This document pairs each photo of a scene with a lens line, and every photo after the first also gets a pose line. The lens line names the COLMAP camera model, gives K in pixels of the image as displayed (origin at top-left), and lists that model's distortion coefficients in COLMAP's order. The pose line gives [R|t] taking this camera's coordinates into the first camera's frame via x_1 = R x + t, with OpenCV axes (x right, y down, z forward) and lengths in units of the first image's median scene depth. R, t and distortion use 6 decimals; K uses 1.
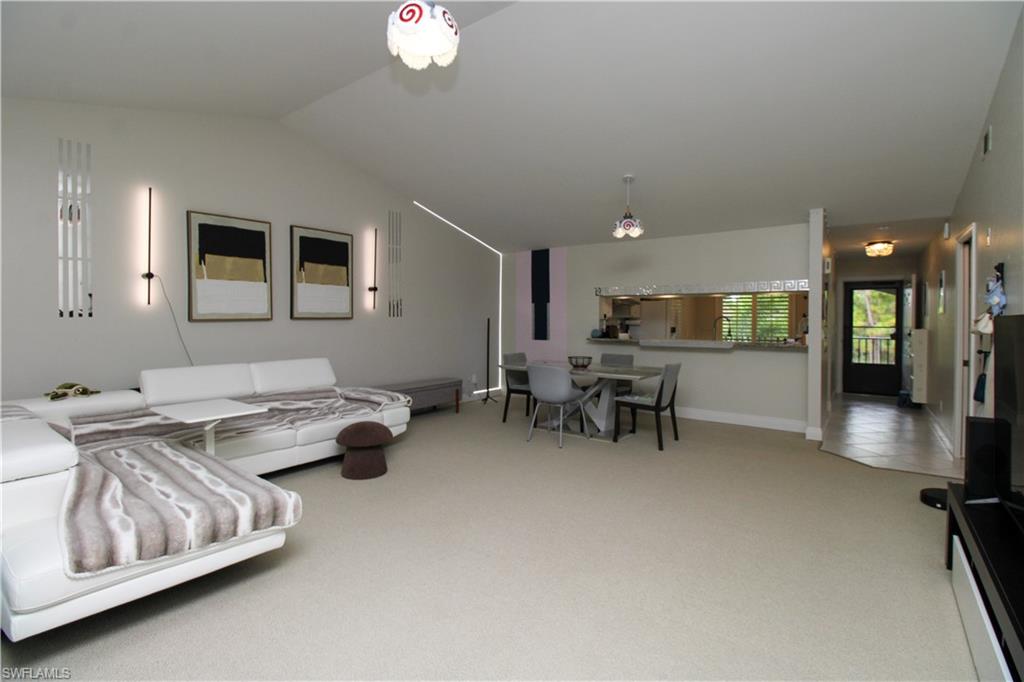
lens RADIAL K [[488.3, 0, 505.0], [0, 488.3, 327.4], [0, 0, 1]] dist [-0.013326, -0.005116]
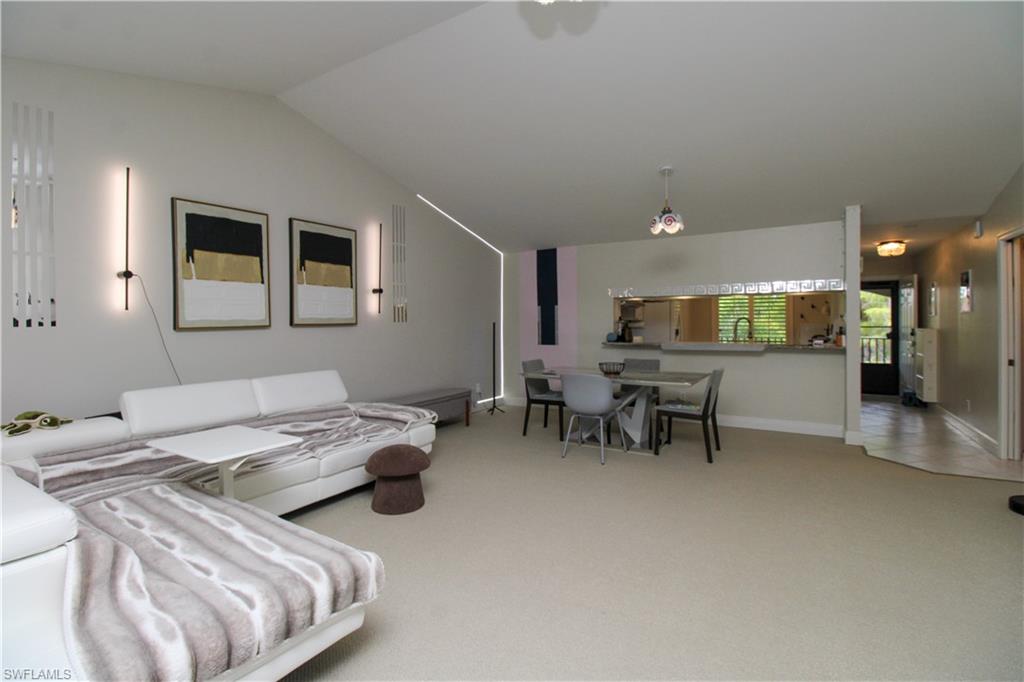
lens RADIAL K [[488.3, 0, 506.2], [0, 488.3, 326.6], [0, 0, 1]] dist [-0.013326, -0.005116]
pose [[0.995778, -0.011725, 0.091043, -0.139956], [0.012550, 0.999885, -0.008492, -0.003768], [-0.090933, 0.009599, 0.995811, 0.104112]]
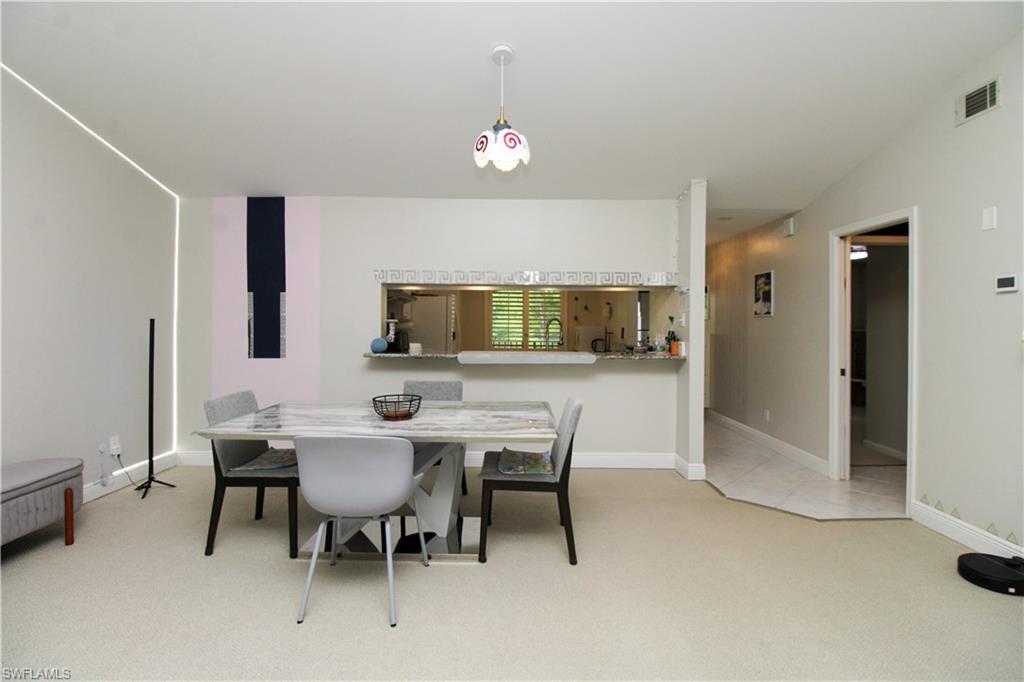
lens RADIAL K [[488.3, 0, 524.1], [0, 488.3, 326.1], [0, 0, 1]] dist [-0.013326, -0.005116]
pose [[0.791685, -0.002898, 0.610923, -0.050748], [0.007129, 0.999964, -0.004495, -0.009968], [-0.610888, 0.007914, 0.791677, 0.570776]]
